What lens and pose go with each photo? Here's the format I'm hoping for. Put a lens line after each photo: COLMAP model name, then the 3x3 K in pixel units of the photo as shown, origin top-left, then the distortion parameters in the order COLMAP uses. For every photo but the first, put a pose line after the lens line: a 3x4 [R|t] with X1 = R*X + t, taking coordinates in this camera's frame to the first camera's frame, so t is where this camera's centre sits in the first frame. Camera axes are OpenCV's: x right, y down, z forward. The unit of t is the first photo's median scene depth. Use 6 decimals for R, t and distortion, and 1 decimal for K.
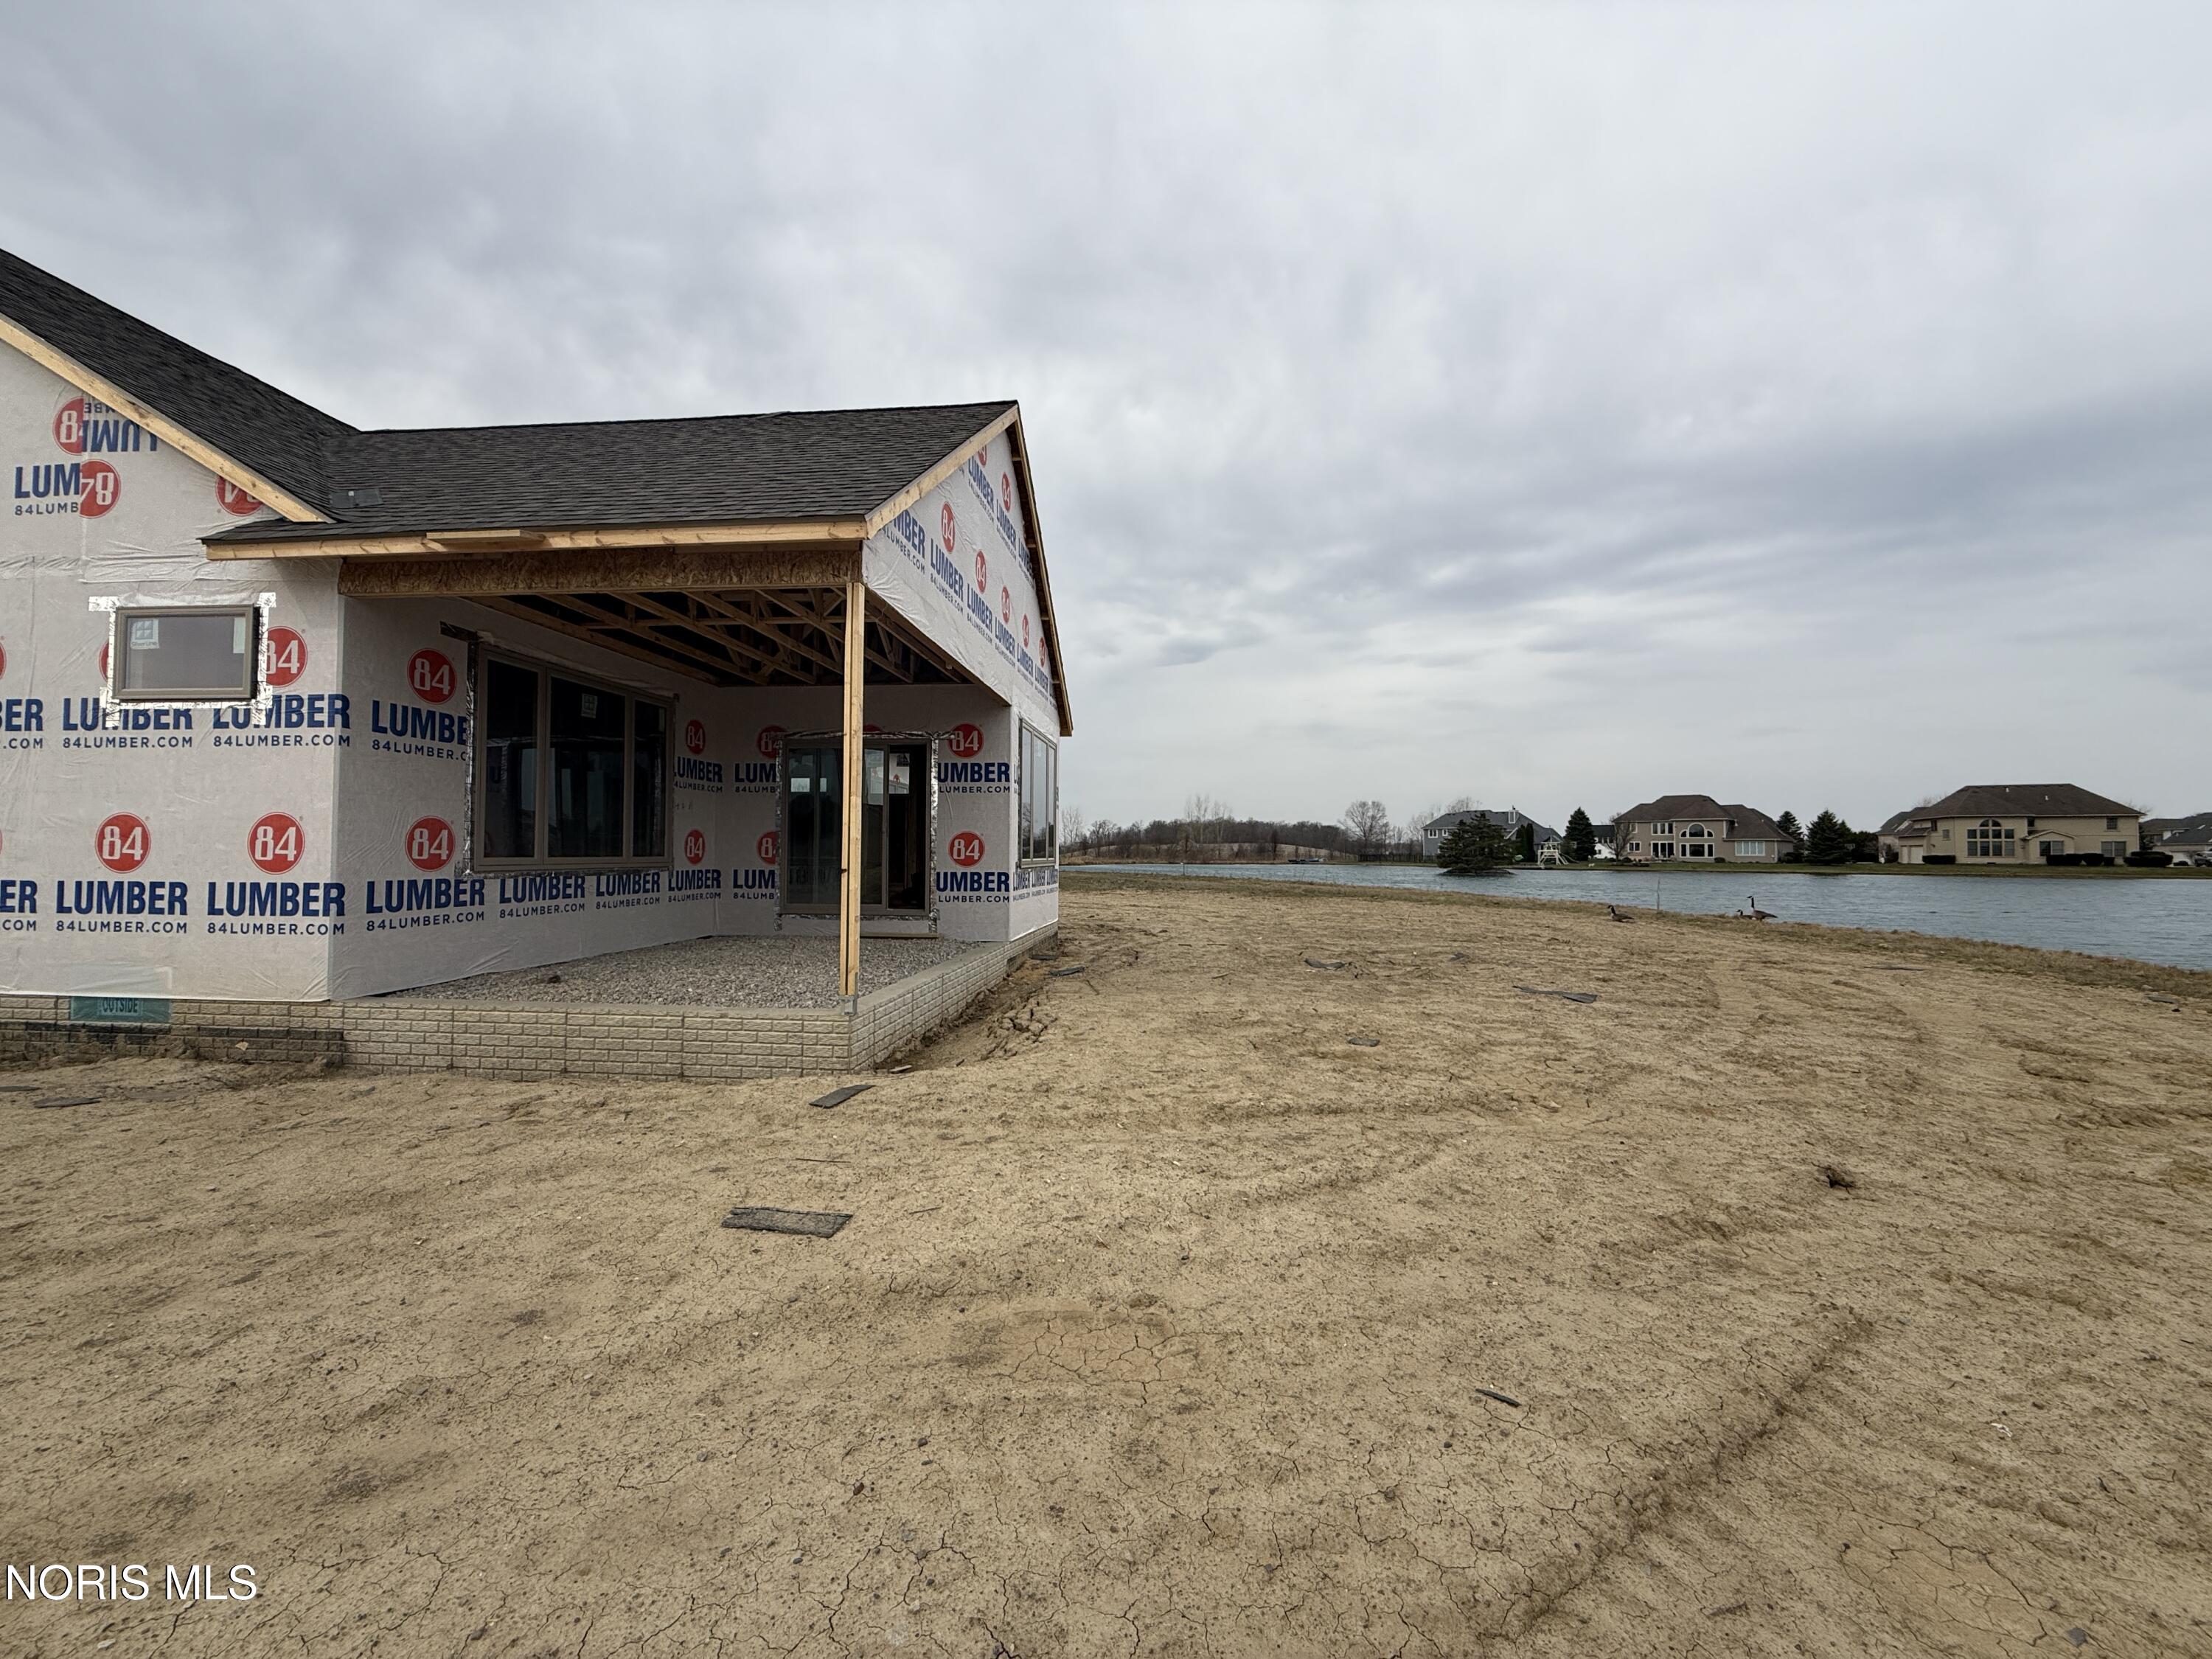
lens RADIAL K [[882.9, 0, 1112.7], [0, 882.9, 827.6], [0, 0, 1]] dist [0.001119, -0.000194]
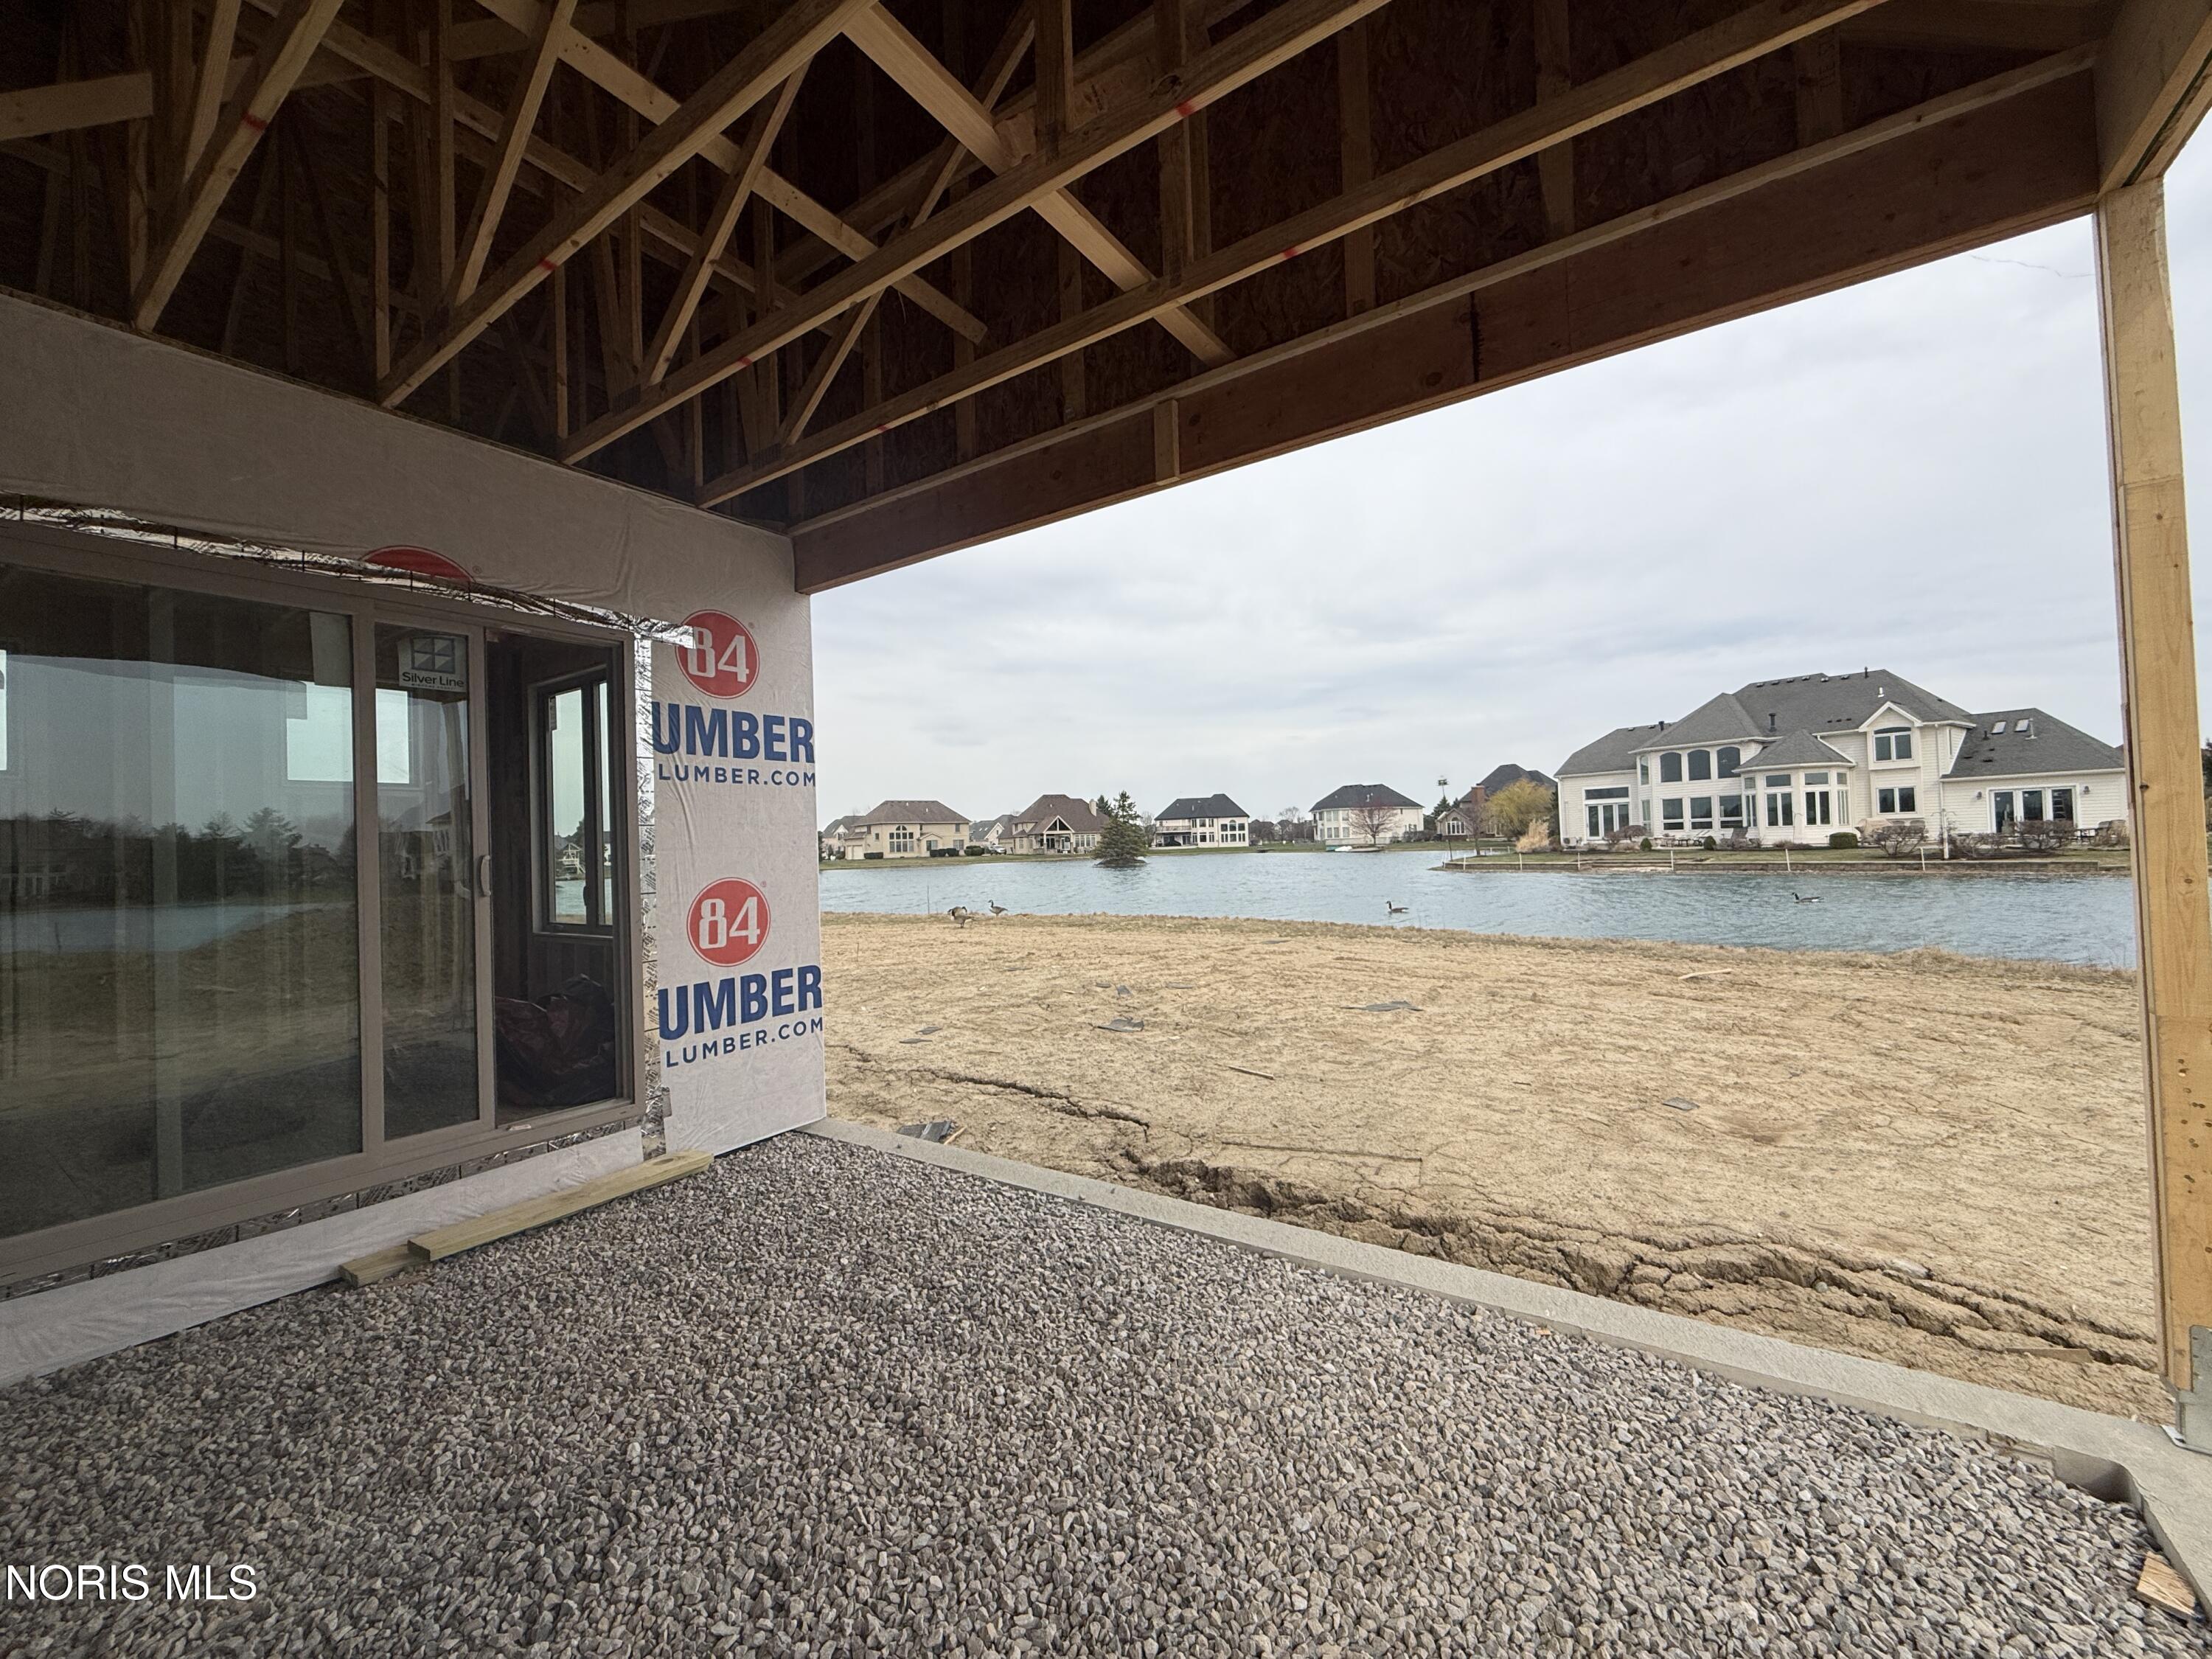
lens RADIAL K [[882.9, 0, 1100.1], [0, 882.9, 829.0], [0, 0, 1]] dist [0.001119, -0.000194]
pose [[0.485038, -0.005467, 0.874476, -0.437030], [0.009353, 0.999956, 0.001064, -0.017141], [-0.874443, 0.007663, 0.485068, 0.649962]]
